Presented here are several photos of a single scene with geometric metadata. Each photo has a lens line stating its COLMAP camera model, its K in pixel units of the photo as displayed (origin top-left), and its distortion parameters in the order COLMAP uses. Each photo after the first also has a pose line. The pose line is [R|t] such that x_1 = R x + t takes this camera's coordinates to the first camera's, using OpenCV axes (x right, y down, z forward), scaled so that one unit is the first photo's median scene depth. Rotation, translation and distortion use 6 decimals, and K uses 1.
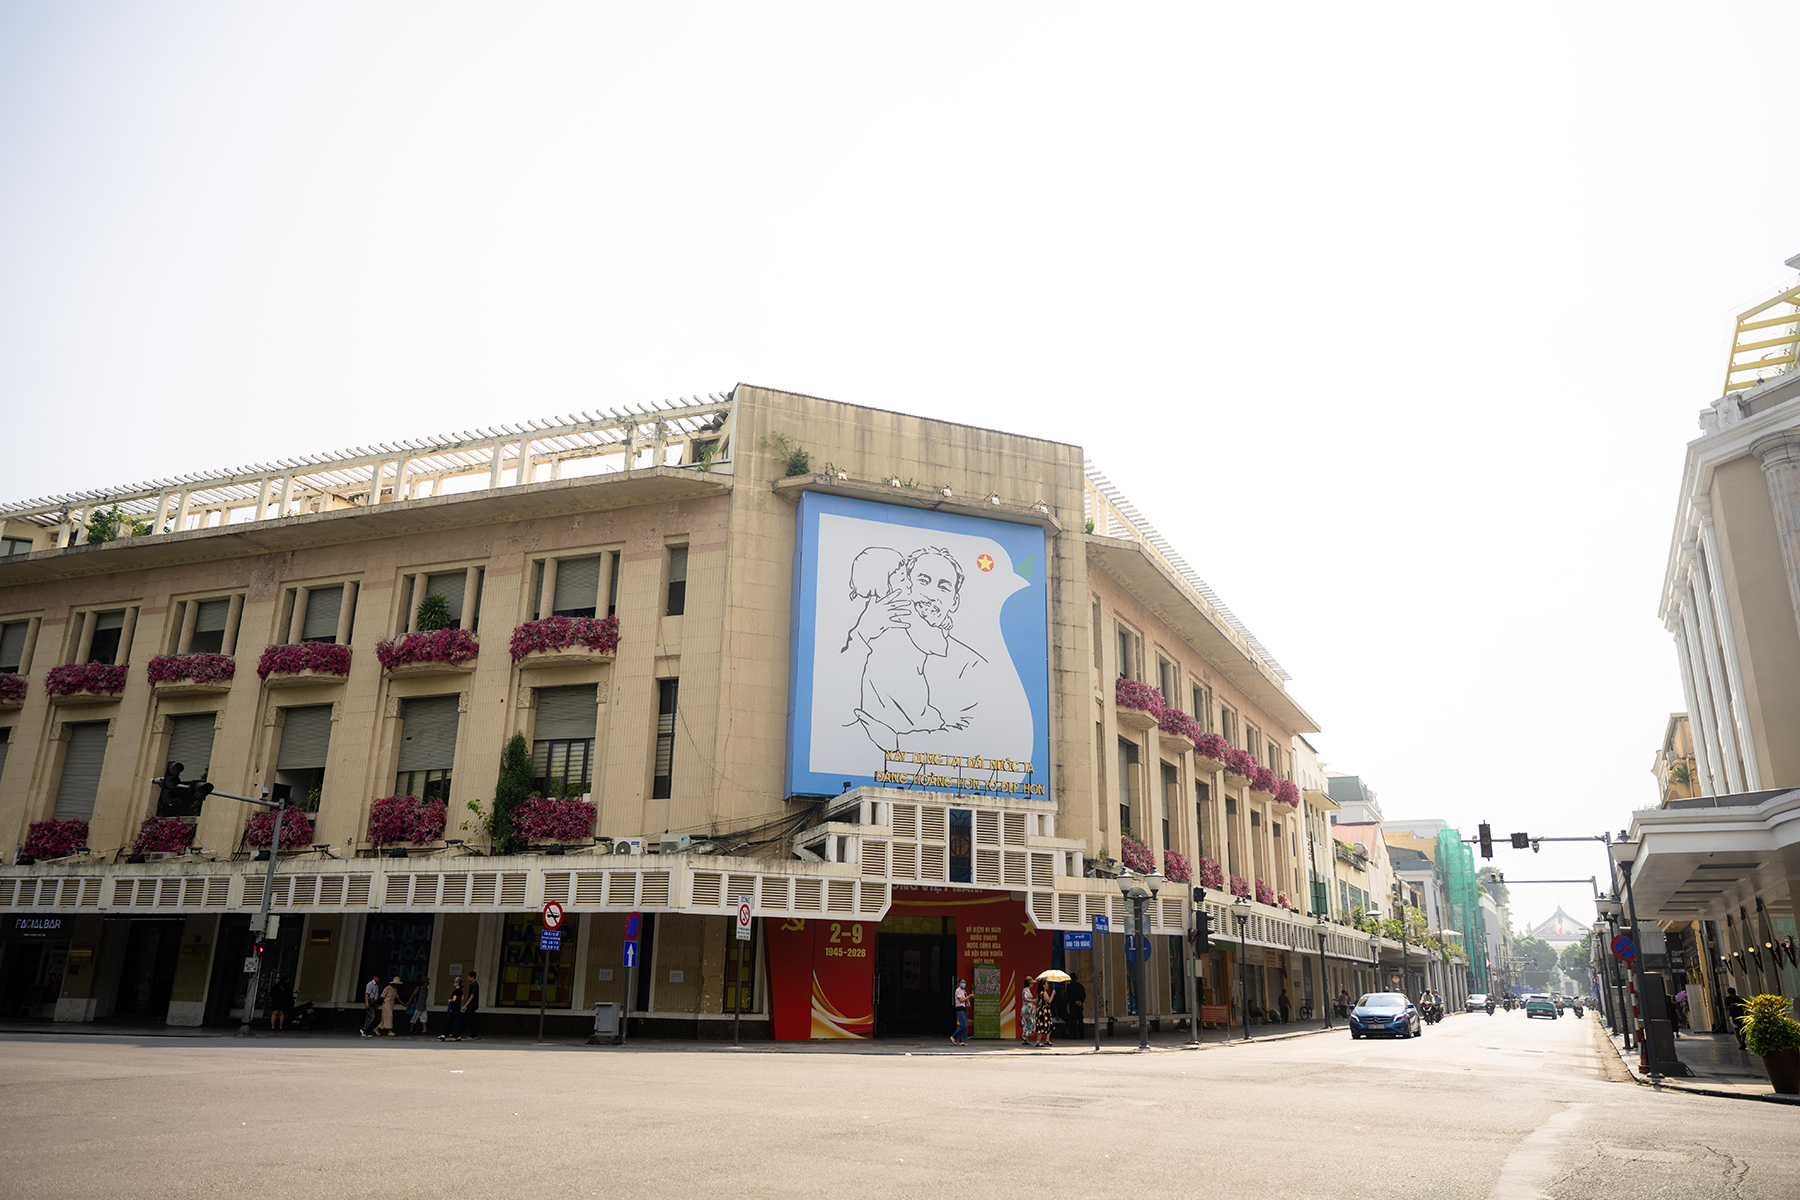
lens RADIAL K [[1299.8, 0, 902.1], [0, 1299.8, 592.9], [0, 0, 1]] dist [0.001020, -0.000483]
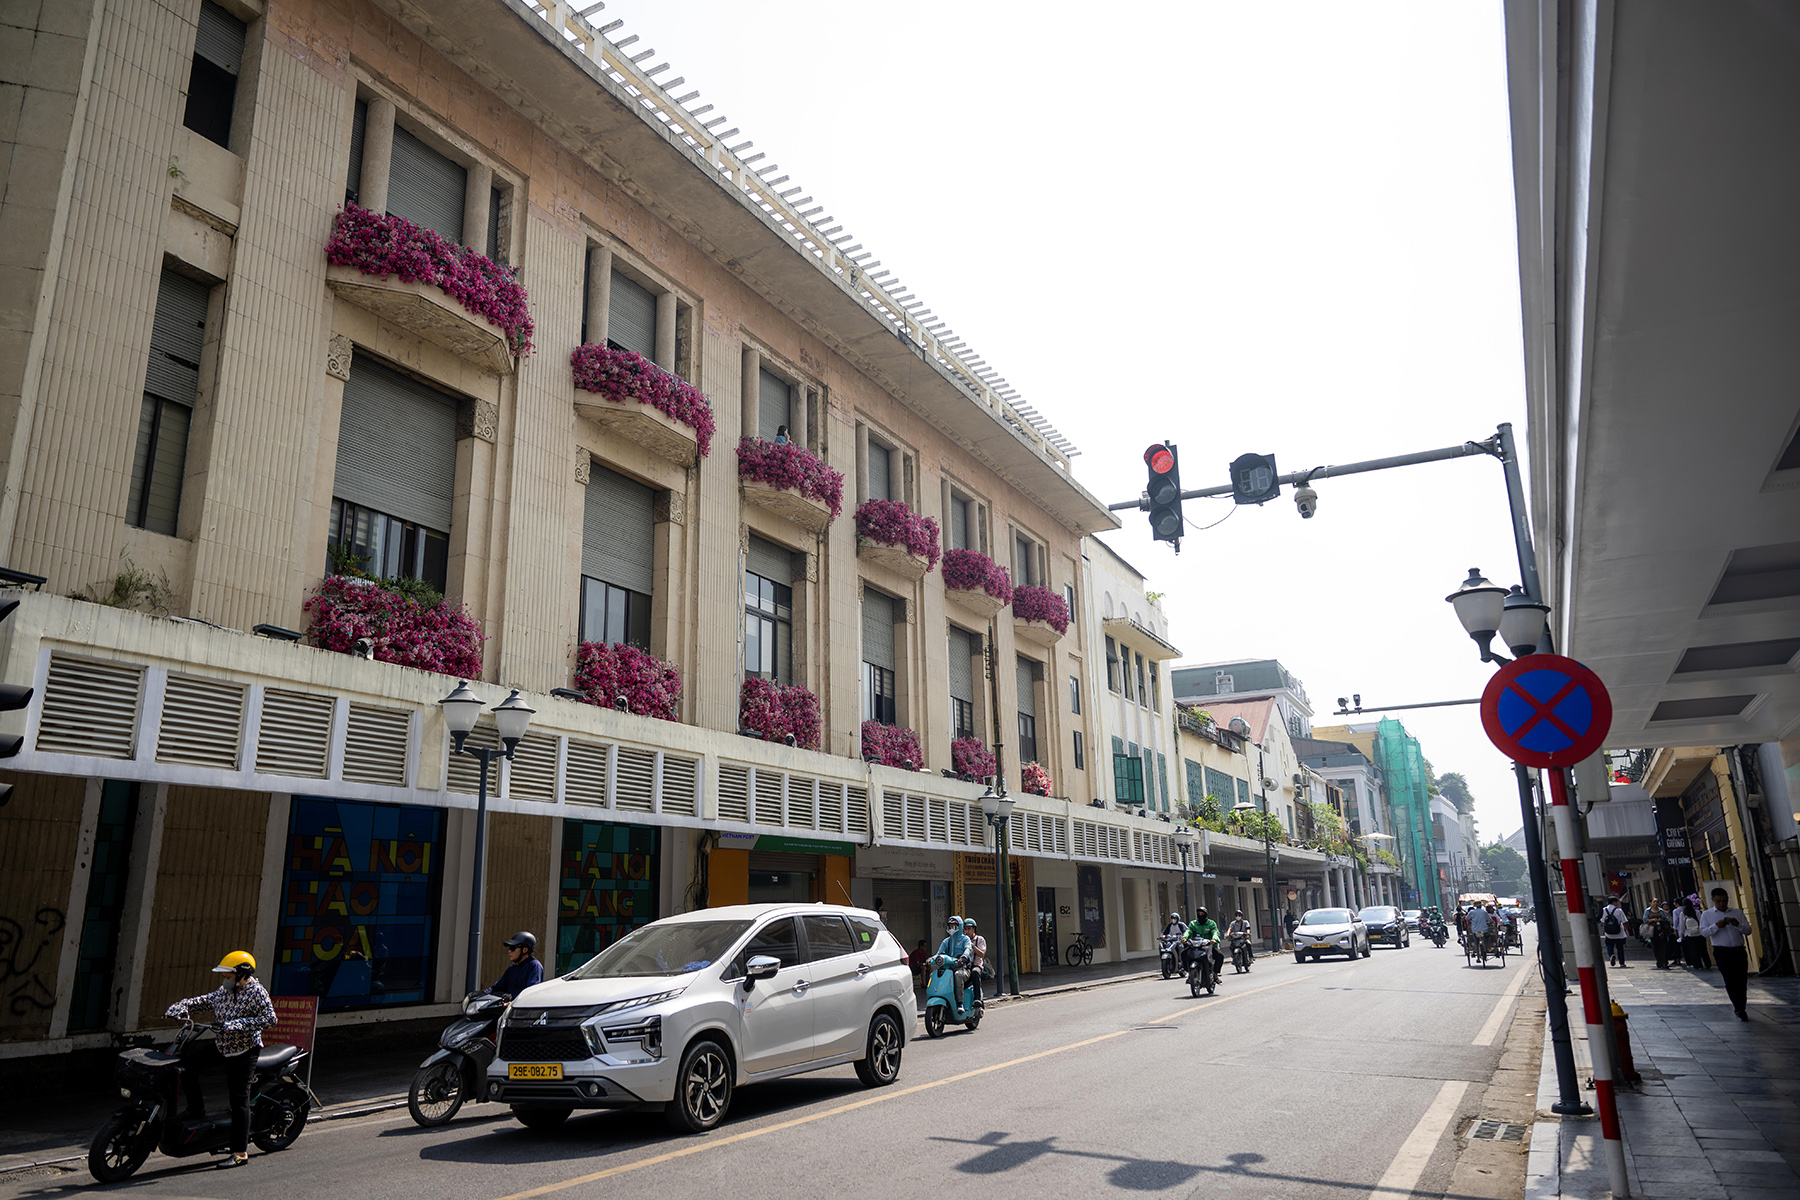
lens RADIAL K [[1235.5, 0, 899.6], [0, 1235.5, 600.7], [0, 0, 1]] dist [-0.009846, -0.001359]
pose [[0.999152, -0.040601, -0.006891, 0.218483], [0.040844, 0.998374, 0.039771, 0.117293], [0.005265, -0.040018, 0.999185, 0.384337]]
